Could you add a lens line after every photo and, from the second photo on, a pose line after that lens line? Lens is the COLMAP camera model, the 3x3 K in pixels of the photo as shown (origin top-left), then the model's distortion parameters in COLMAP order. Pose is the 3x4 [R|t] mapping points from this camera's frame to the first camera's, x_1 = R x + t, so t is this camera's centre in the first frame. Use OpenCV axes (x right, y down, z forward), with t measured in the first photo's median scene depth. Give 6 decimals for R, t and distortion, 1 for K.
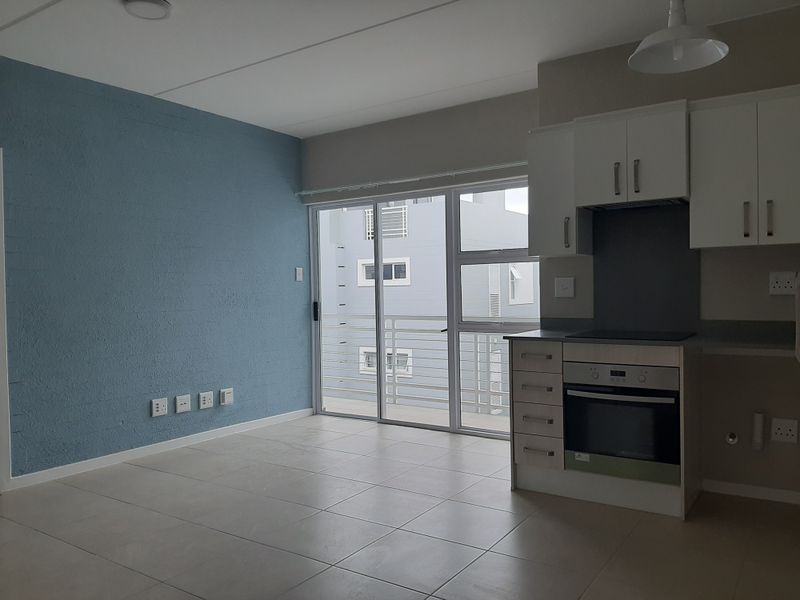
lens RADIAL K [[620.1, 0, 411.1], [0, 620.1, 299.4], [0, 0, 1]] dist [0.096396, -0.174089]
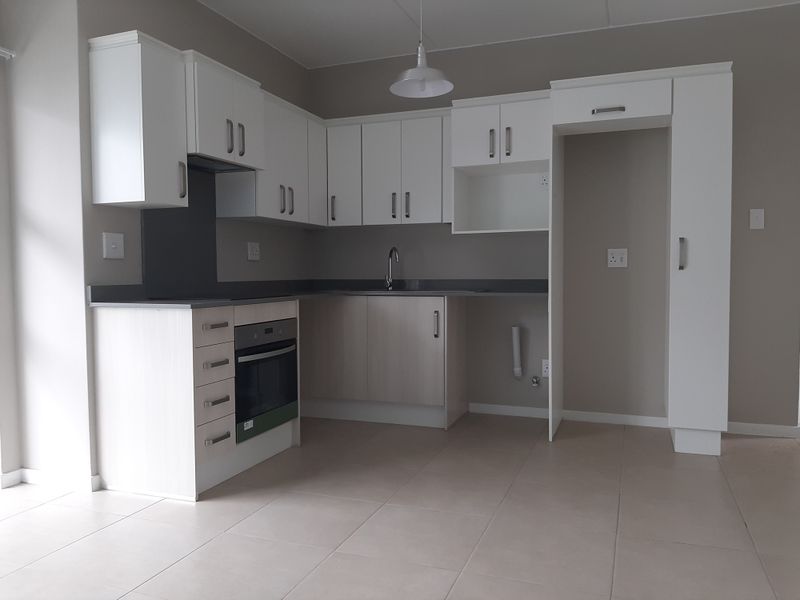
lens RADIAL K [[620.1, 0, 411.1], [0, 620.1, 299.4], [0, 0, 1]] dist [0.096396, -0.174089]
pose [[-0.238186, -0.028601, 0.970798, -0.689371], [0.028182, 0.998942, 0.036345, 0.033657], [-0.970810, 0.036016, -0.237128, 0.961729]]
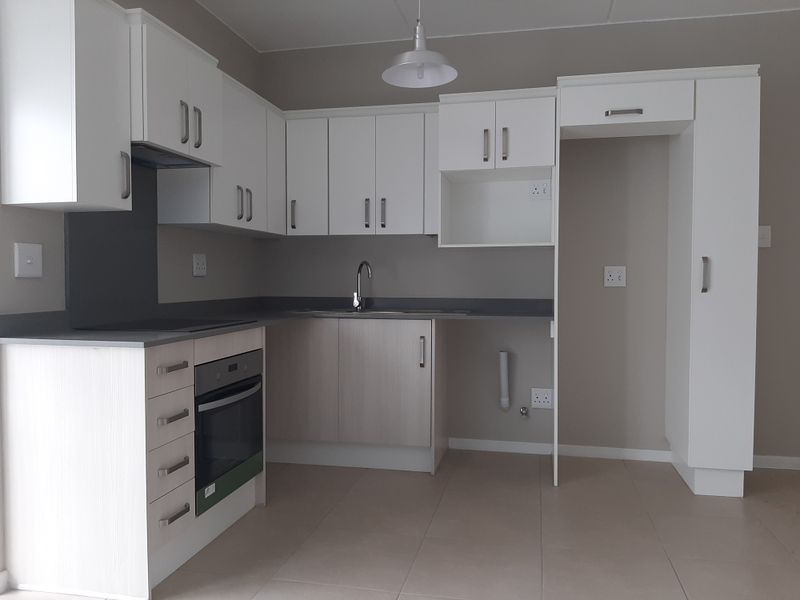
lens RADIAL K [[620.1, 0, 411.1], [0, 620.1, 299.4], [0, 0, 1]] dist [0.096396, -0.174089]
pose [[-0.375930, -0.019476, 0.926444, -0.493446], [0.022231, 0.999302, 0.030028, 0.008375], [-0.926382, 0.031884, -0.375234, 1.032848]]
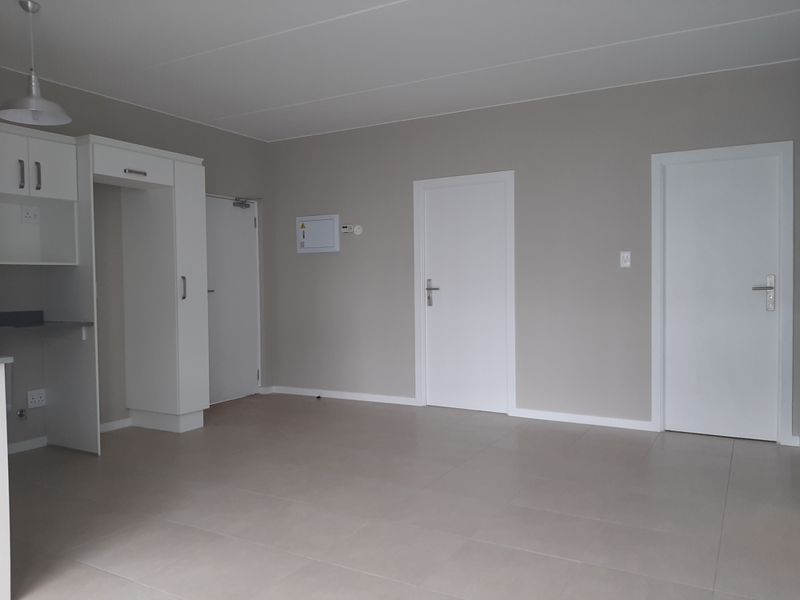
lens RADIAL K [[623.4, 0, 400.0], [0, 623.4, 300.0], [0, 0, 1]] dist [0.007081, 0.001704]
pose [[-0.997116, 0.028651, -0.070270, -0.194701], [0.025363, 0.998561, 0.047246, -0.016779], [0.071522, 0.045328, -0.996409, 1.719753]]
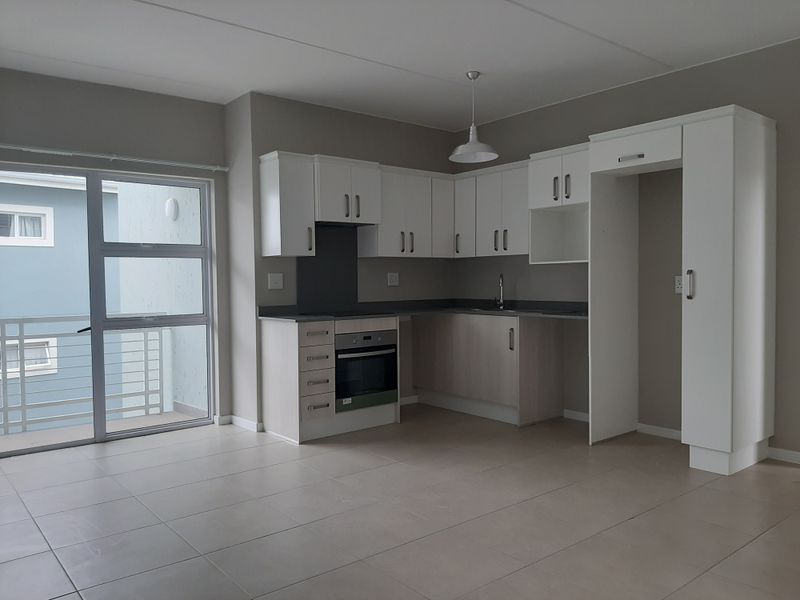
lens RADIAL K [[620.1, 0, 411.1], [0, 620.1, 299.4], [0, 0, 1]] dist [0.096396, -0.174089]
pose [[0.280857, -0.019676, 0.959548, -1.003851], [0.024964, 0.999601, 0.013191, 0.008597], [-0.959425, 0.020249, 0.281236, 0.457355]]
